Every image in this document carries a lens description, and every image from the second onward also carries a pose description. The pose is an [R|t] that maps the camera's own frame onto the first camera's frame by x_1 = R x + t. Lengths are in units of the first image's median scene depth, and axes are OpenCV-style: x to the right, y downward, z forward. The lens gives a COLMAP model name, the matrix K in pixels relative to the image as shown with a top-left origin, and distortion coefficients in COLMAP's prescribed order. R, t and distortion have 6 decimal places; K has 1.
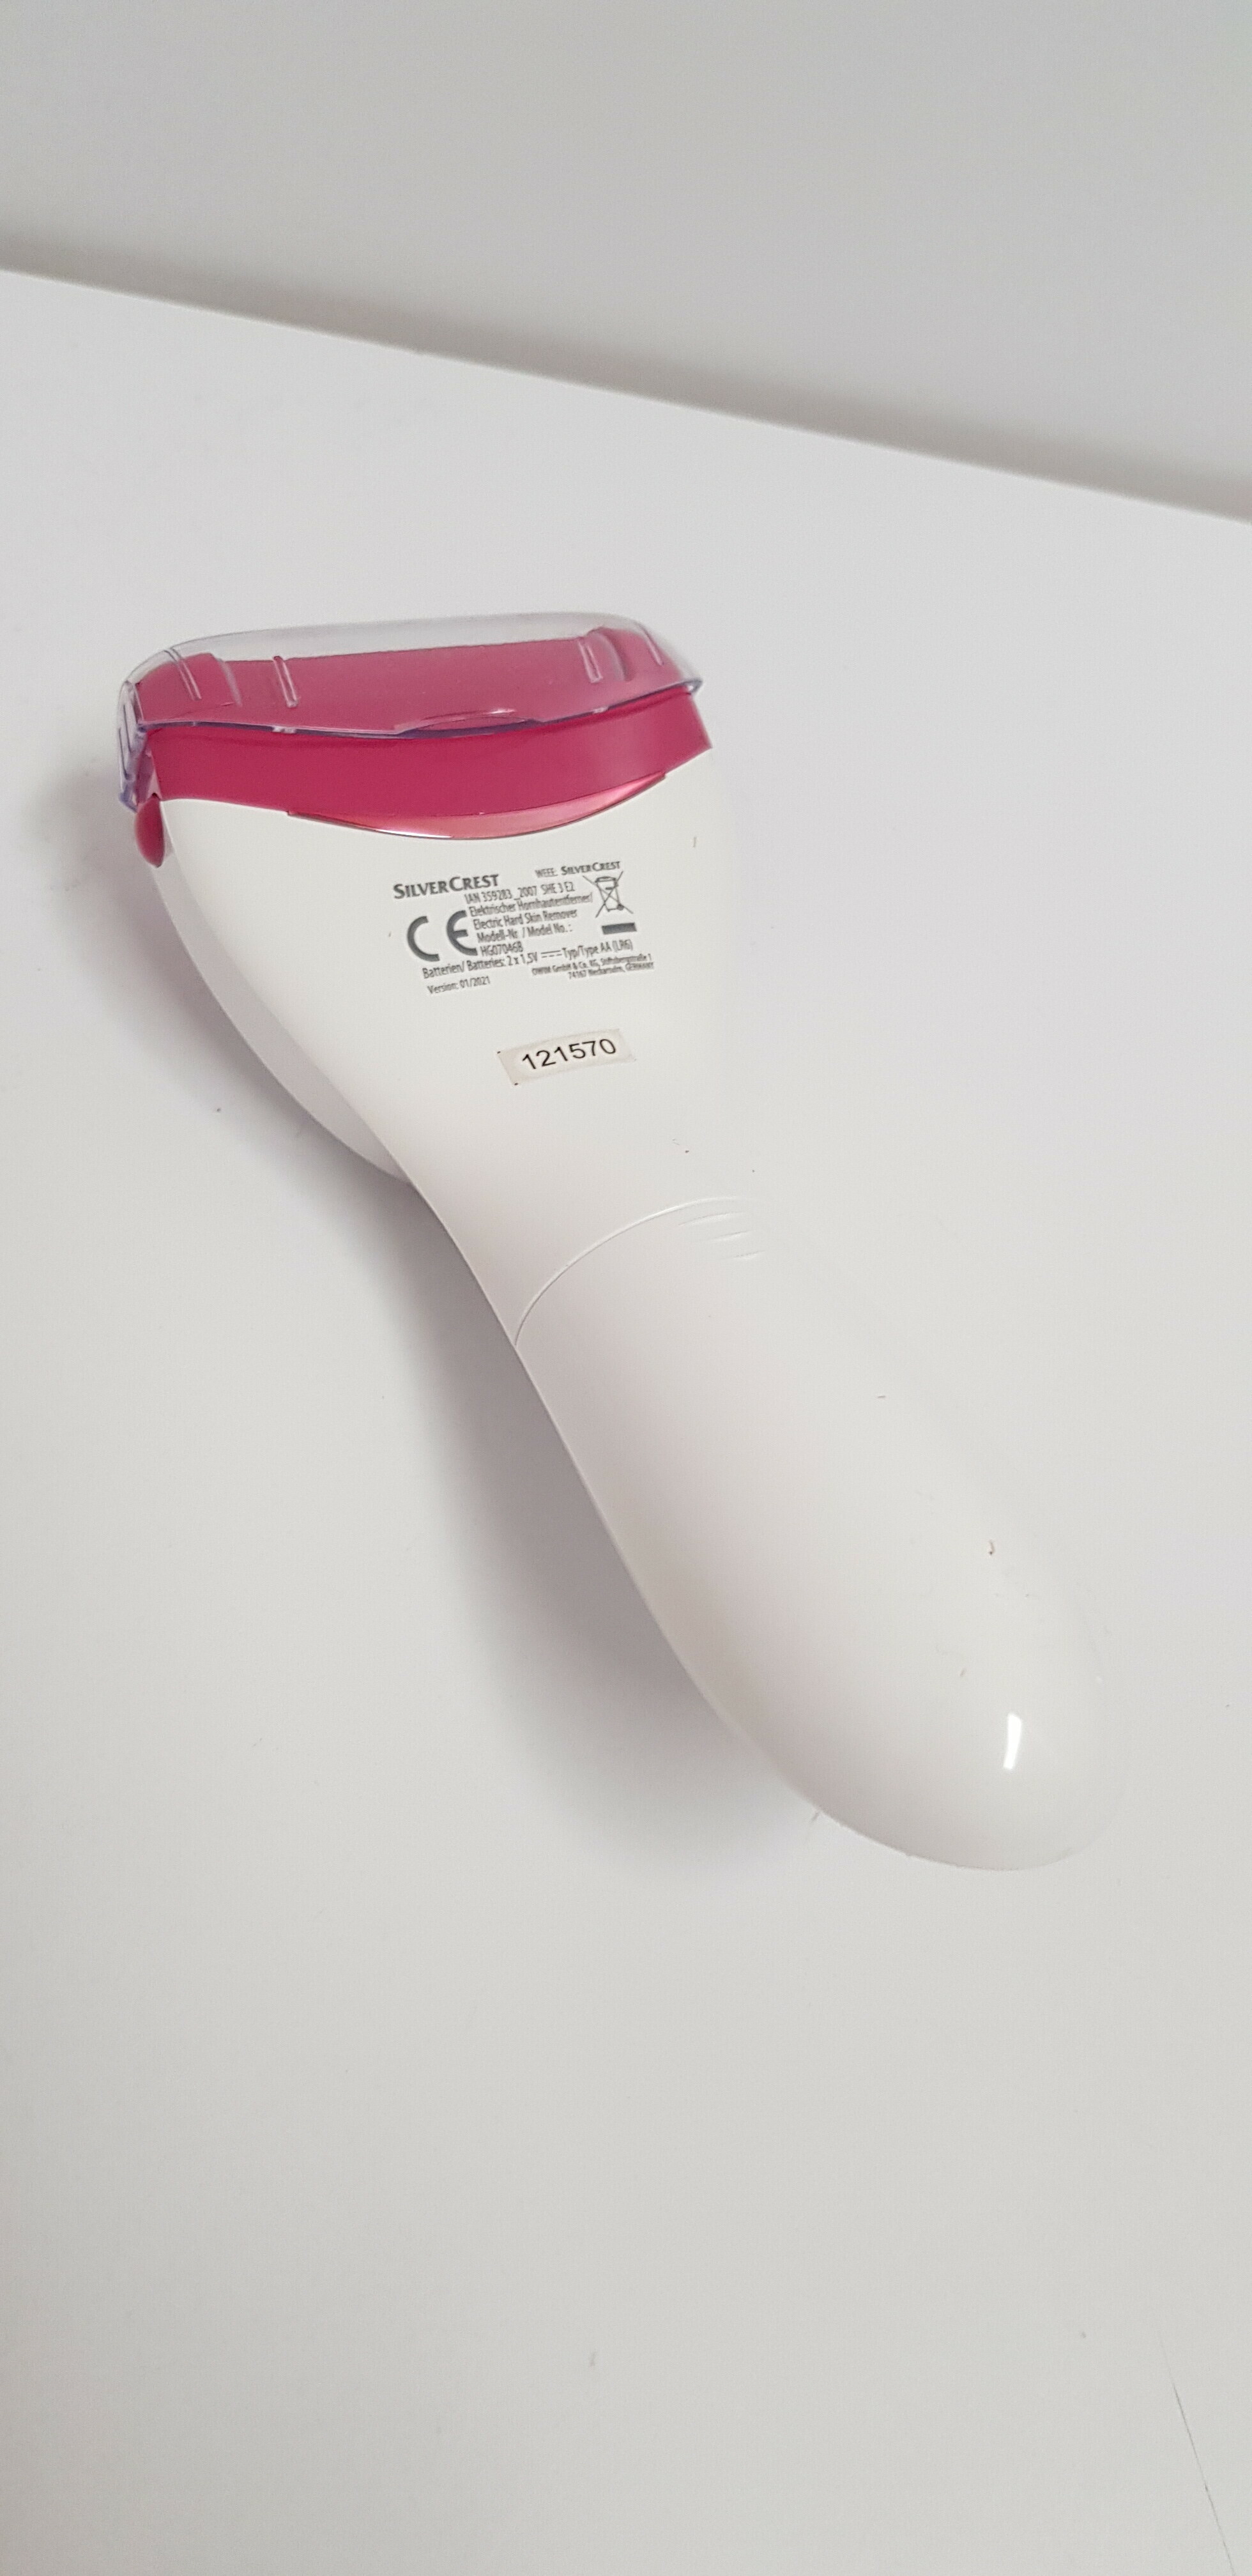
lens RADIAL K [[1885.1, 0, 626.0], [0, 1885.1, 1288.0], [0, 0, 1]] dist [0.000394, -0.000115]
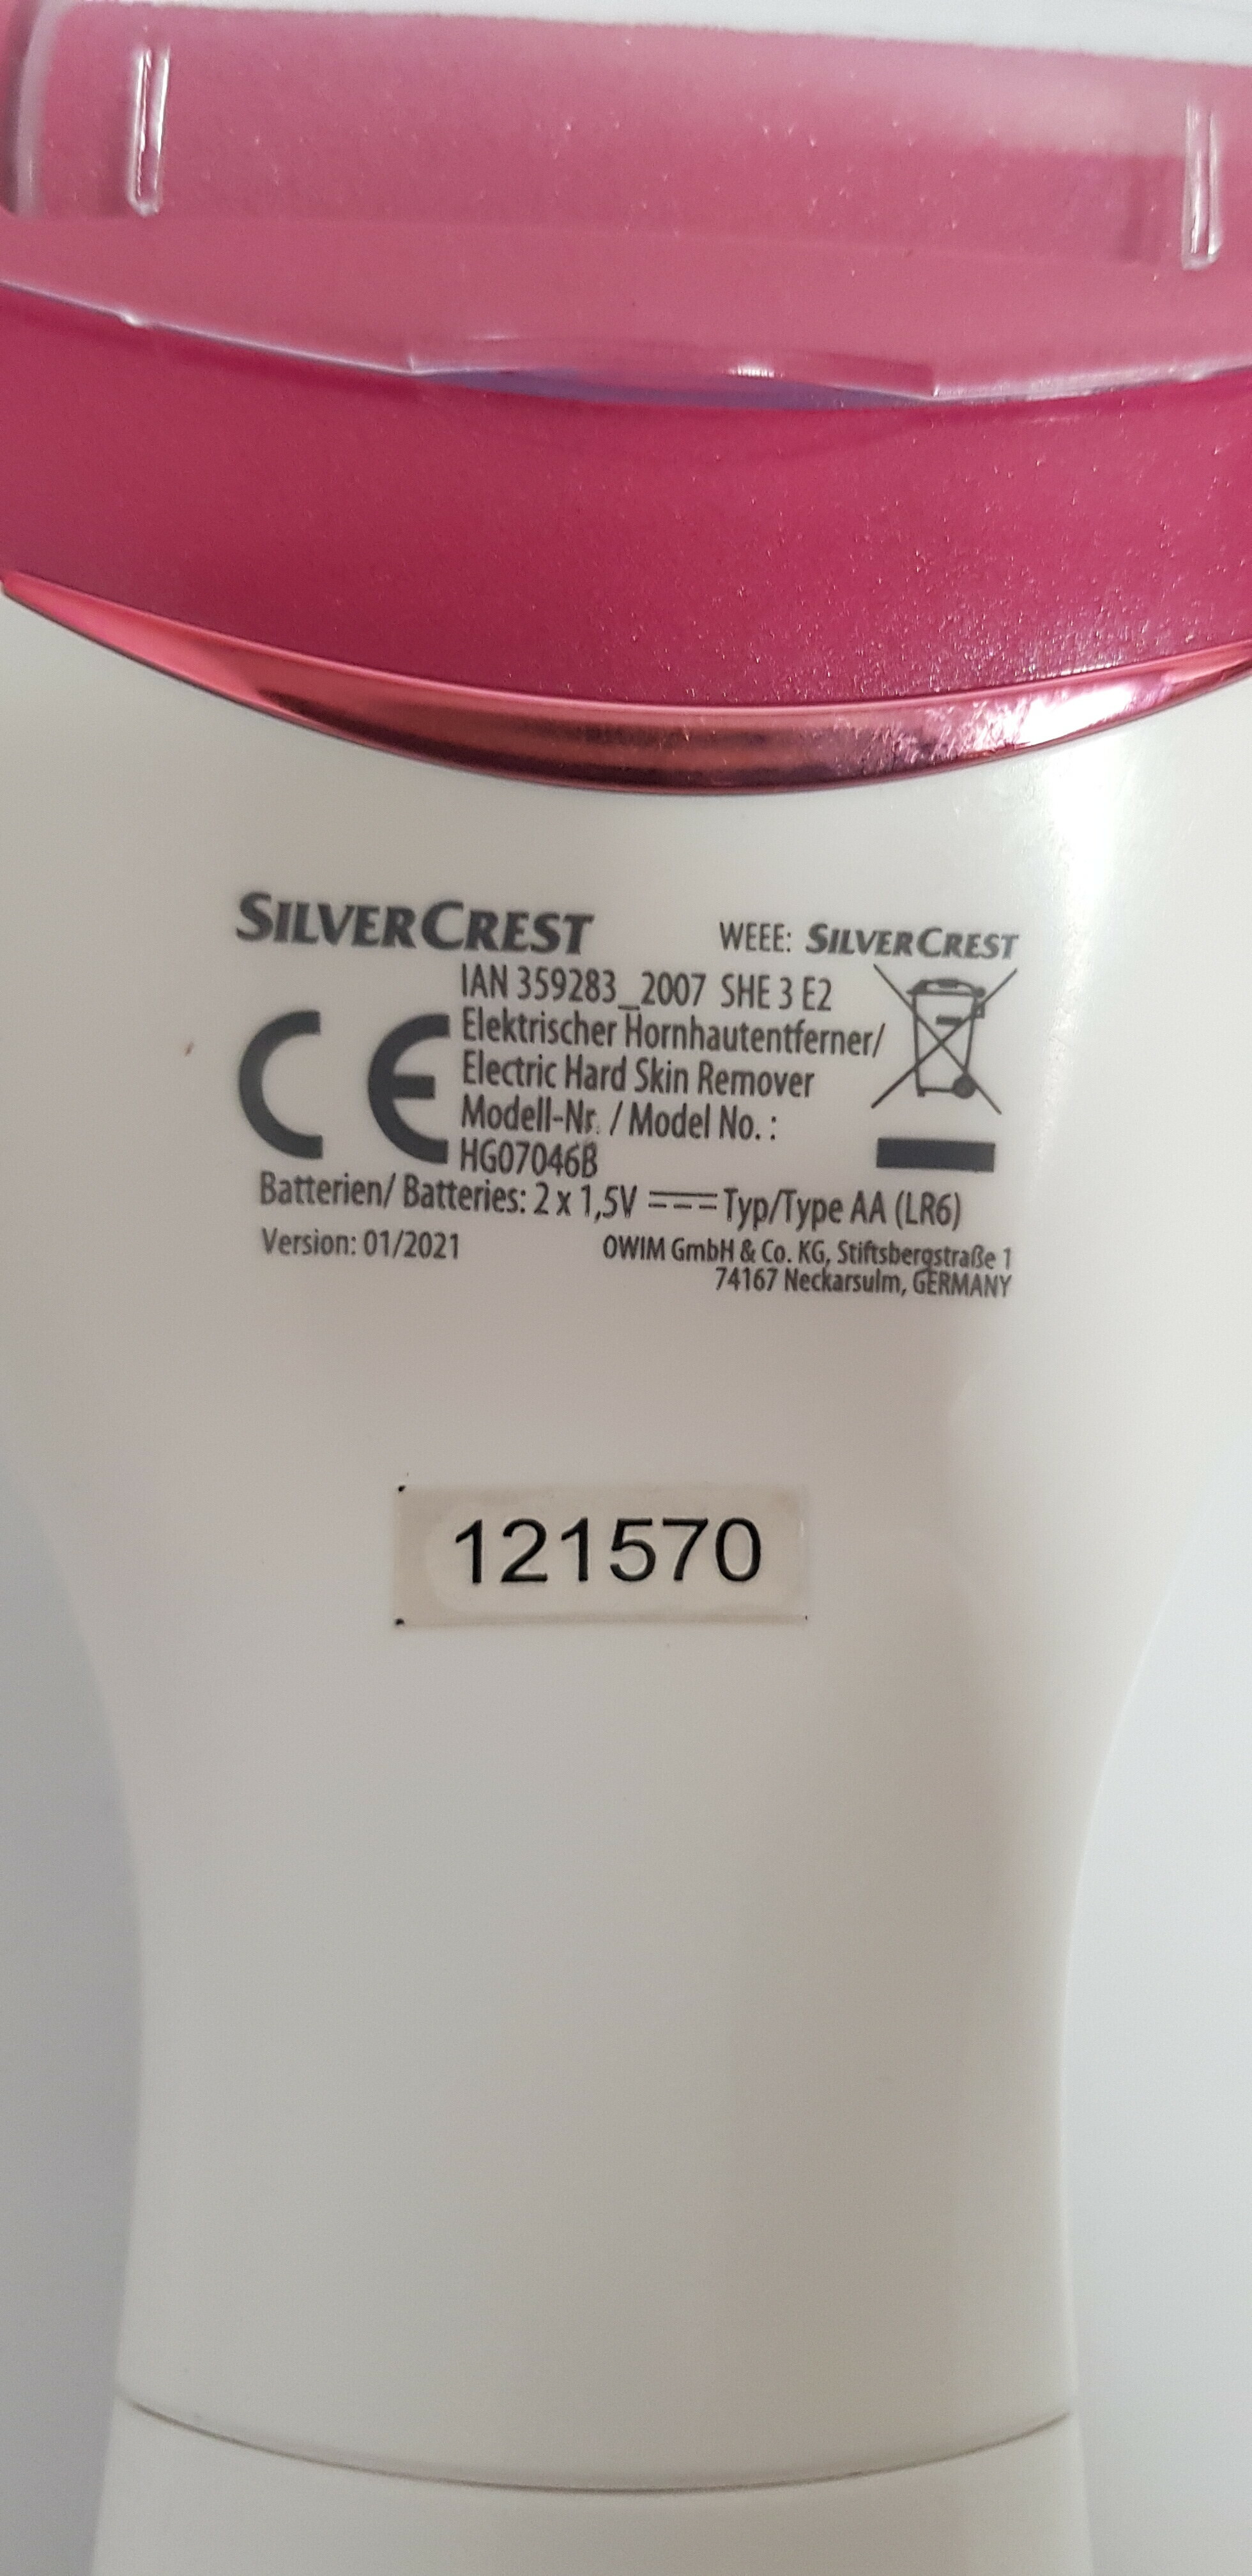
lens RADIAL K [[1885.1, 0, 626.0], [0, 1885.1, 1288.0], [0, 0, 1]] dist [0.000394, -0.000115]
pose [[0.897832, 0.346361, -0.271902, 0.045087], [-0.247652, 0.907759, 0.338587, -0.272019], [0.364095, -0.236657, 0.900793, 0.702746]]
